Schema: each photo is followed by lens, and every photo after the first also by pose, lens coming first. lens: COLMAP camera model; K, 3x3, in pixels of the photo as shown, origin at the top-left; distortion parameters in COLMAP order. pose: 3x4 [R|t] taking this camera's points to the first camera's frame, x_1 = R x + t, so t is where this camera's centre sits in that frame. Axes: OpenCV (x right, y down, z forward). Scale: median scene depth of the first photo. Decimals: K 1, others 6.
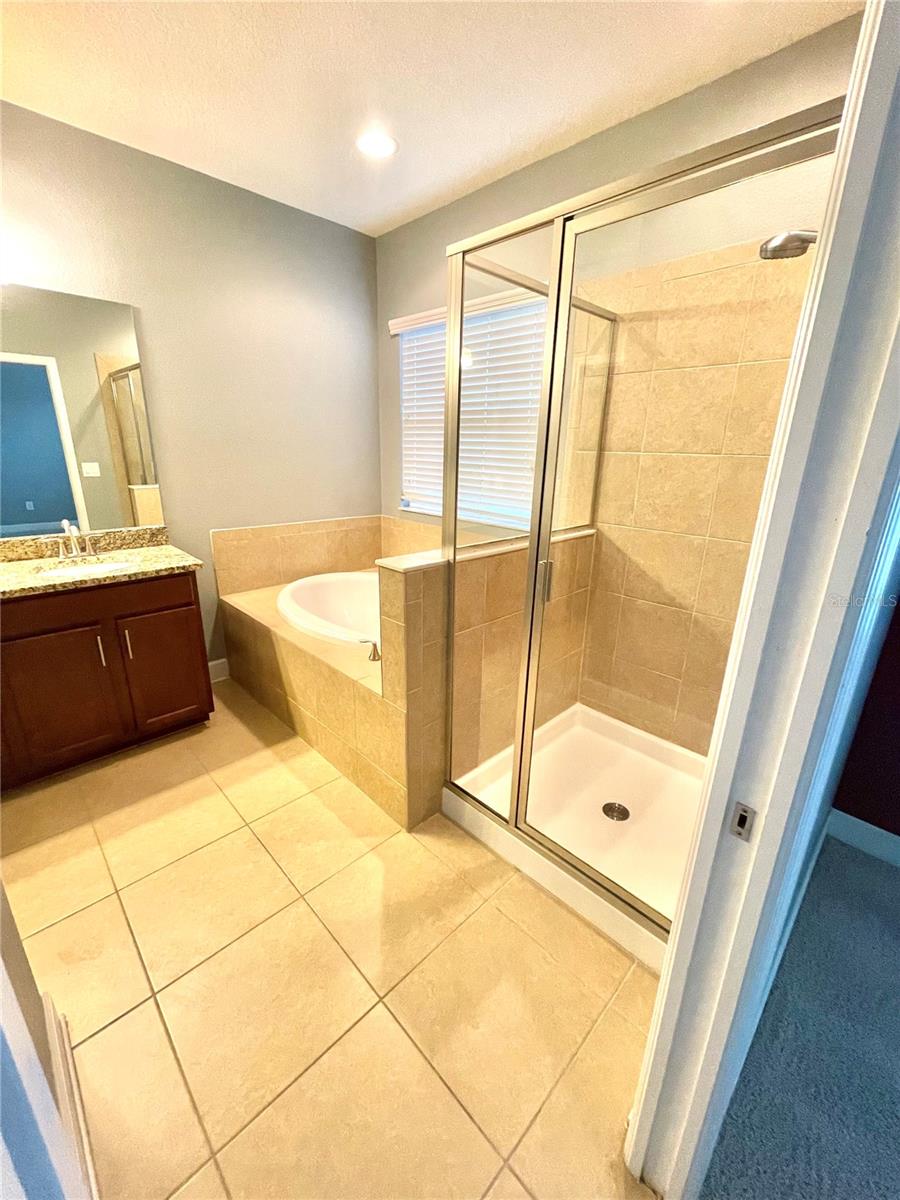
lens RADIAL K [[482.1, 0, 454.2], [0, 482.1, 597.8], [0, 0, 1]] dist [-0.003758, 0.000478]
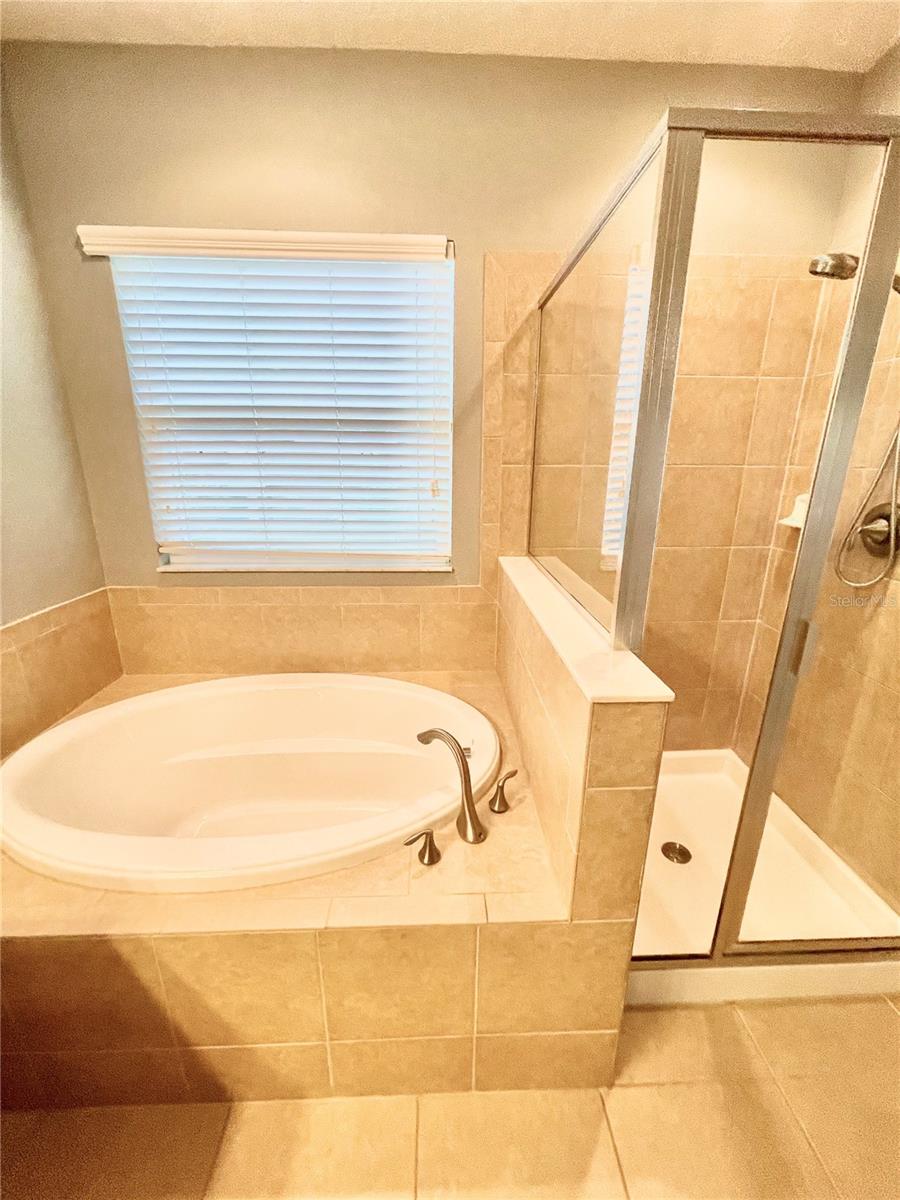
lens RADIAL K [[482.1, 0, 454.2], [0, 482.1, 597.8], [0, 0, 1]] dist [-0.003758, 0.000478]
pose [[0.675833, -0.225507, 0.701709, -0.429026], [0.229998, 0.969030, 0.089899, -0.185031], [-0.700250, 0.100635, 0.706769, 0.523632]]
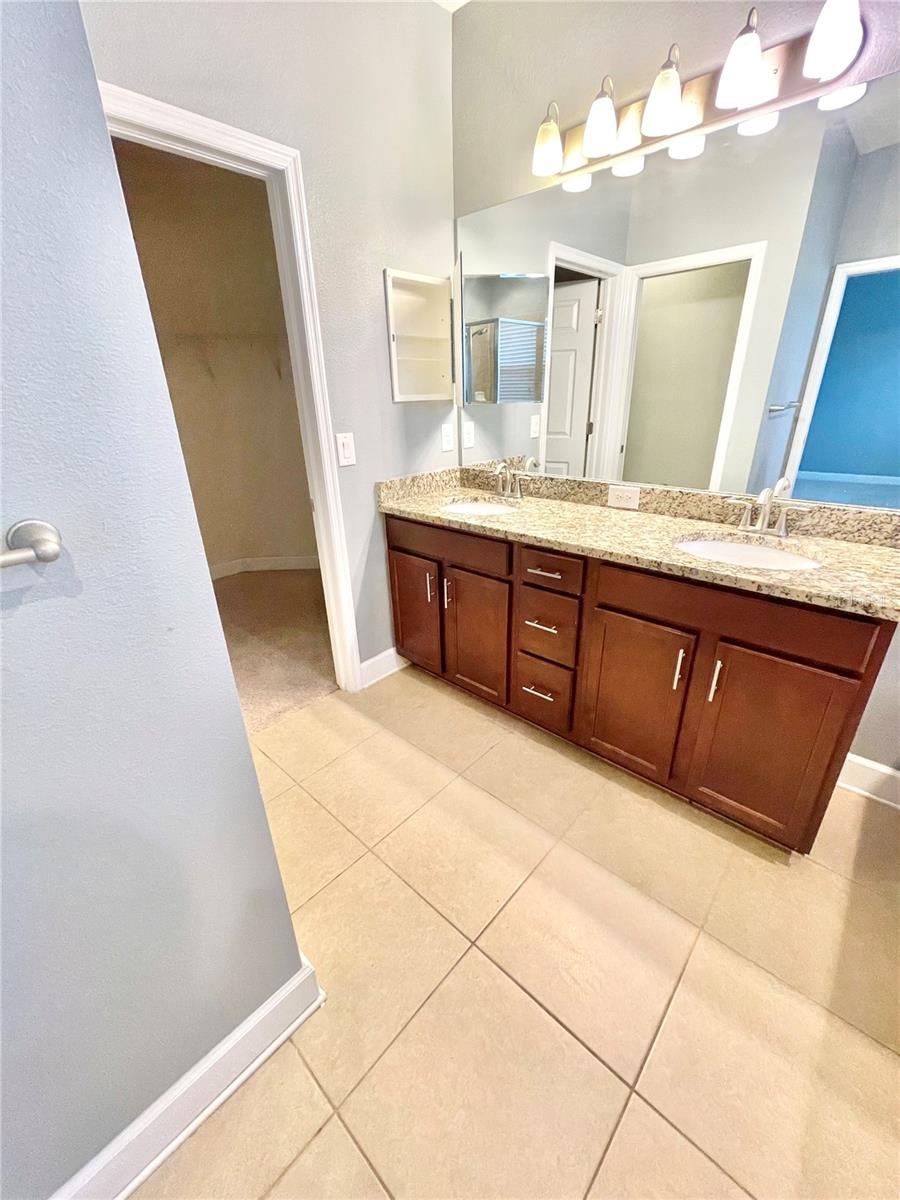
lens RADIAL K [[482.1, 0, 454.2], [0, 482.1, 597.8], [0, 0, 1]] dist [-0.003758, 0.000478]
pose [[0.049027, 0.367322, -0.928801, -0.126445], [-0.279607, 0.897785, 0.340297, -0.114879], [0.958862, 0.243015, 0.146721, 0.502104]]
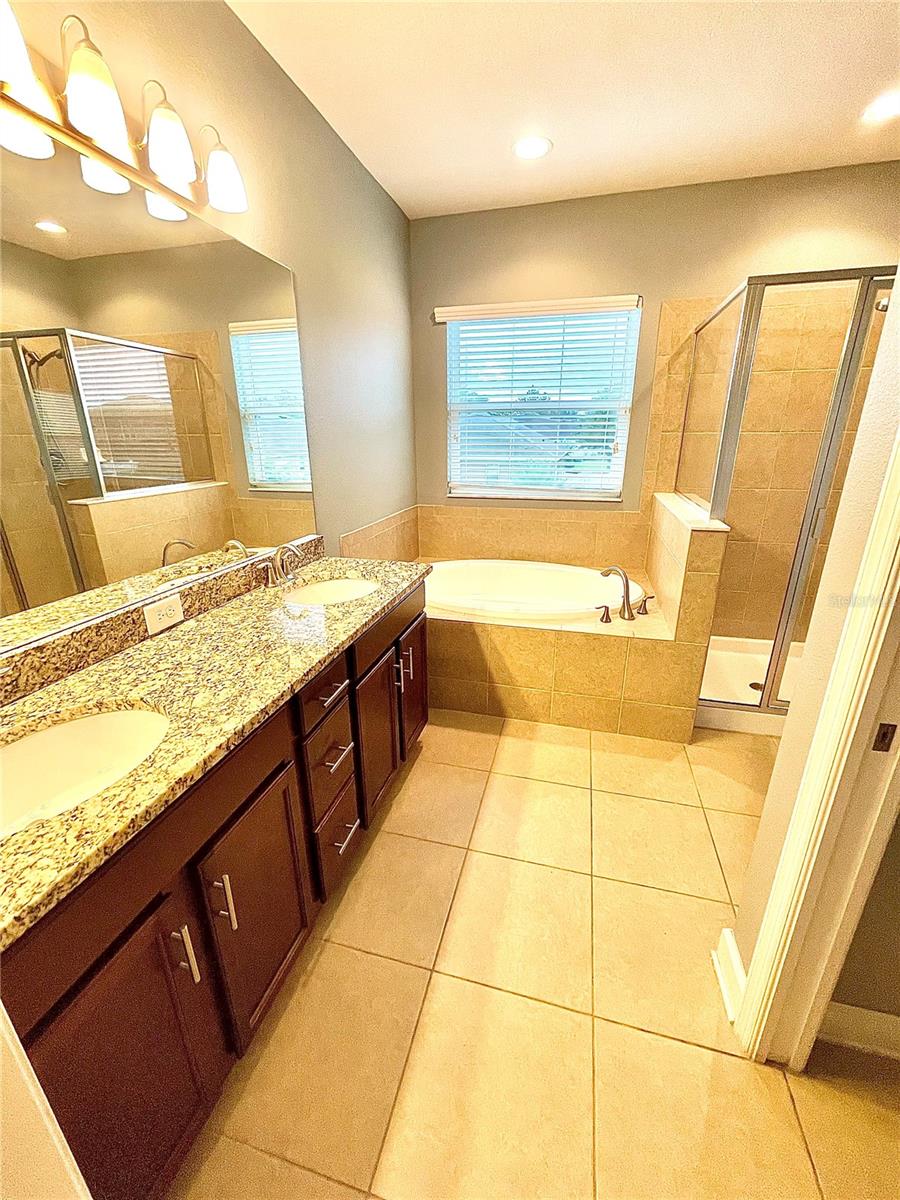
lens RADIAL K [[482.1, 0, 454.2], [0, 482.1, 597.8], [0, 0, 1]] dist [-0.003758, 0.000478]
pose [[0.862054, -0.189900, 0.469894, -0.925802], [0.175913, 0.981622, 0.073983, -0.069421], [-0.475308, 0.018883, 0.879617, 0.153122]]
